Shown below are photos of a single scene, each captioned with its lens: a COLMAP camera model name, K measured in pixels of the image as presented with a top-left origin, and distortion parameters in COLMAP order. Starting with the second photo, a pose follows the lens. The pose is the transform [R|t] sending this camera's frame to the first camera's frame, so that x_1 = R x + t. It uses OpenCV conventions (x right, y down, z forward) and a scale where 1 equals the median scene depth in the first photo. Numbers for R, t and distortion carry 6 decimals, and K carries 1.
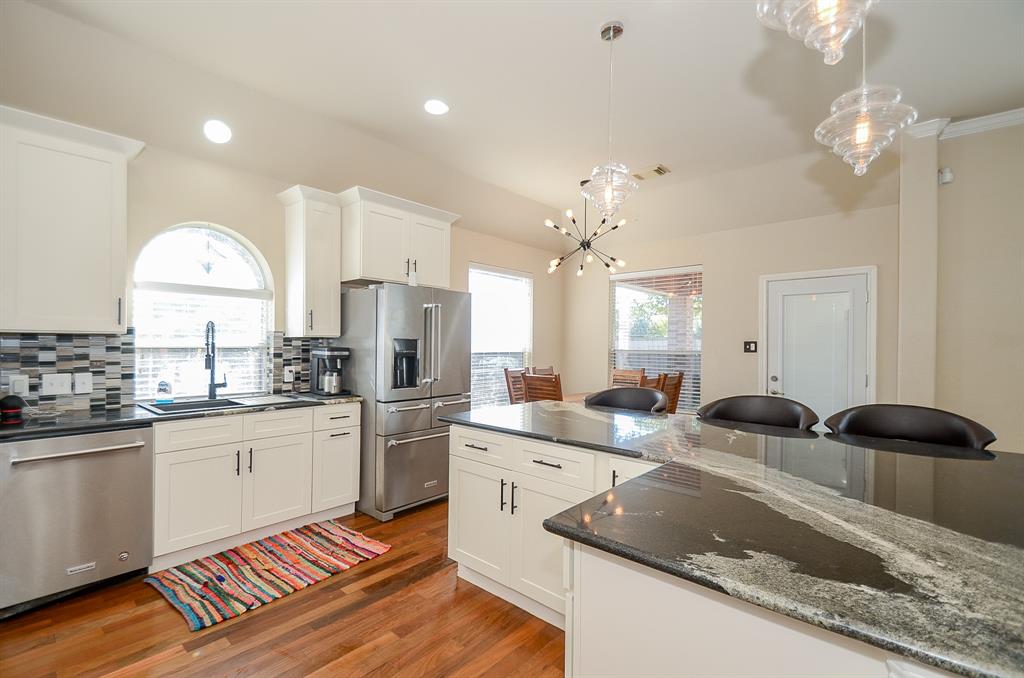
lens RADIAL K [[452.5, 0, 482.6], [0, 452.5, 345.0], [0, 0, 1]] dist [0.019033, -0.012614]
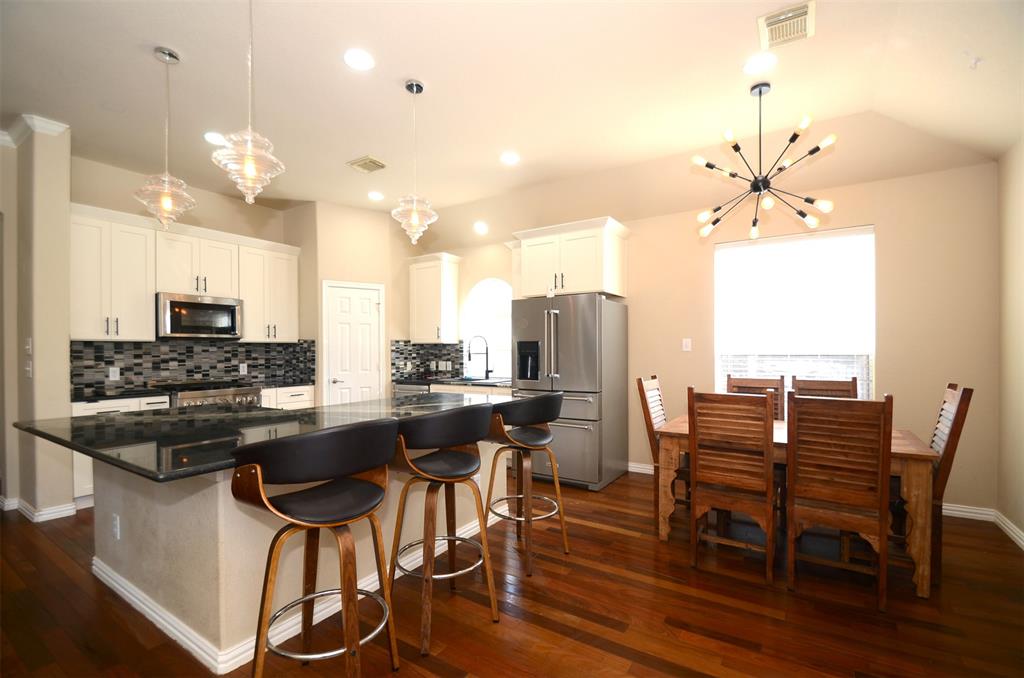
lens RADIAL K [[452.5, 0, 495.7], [0, 452.5, 350.9], [0, 0, 1]] dist [0.019033, -0.012614]
pose [[0.168730, -0.007231, -0.985636, 1.166653], [0.005517, 0.999964, -0.006392, 0.022157], [0.985647, -0.004360, 0.168764, 0.753304]]
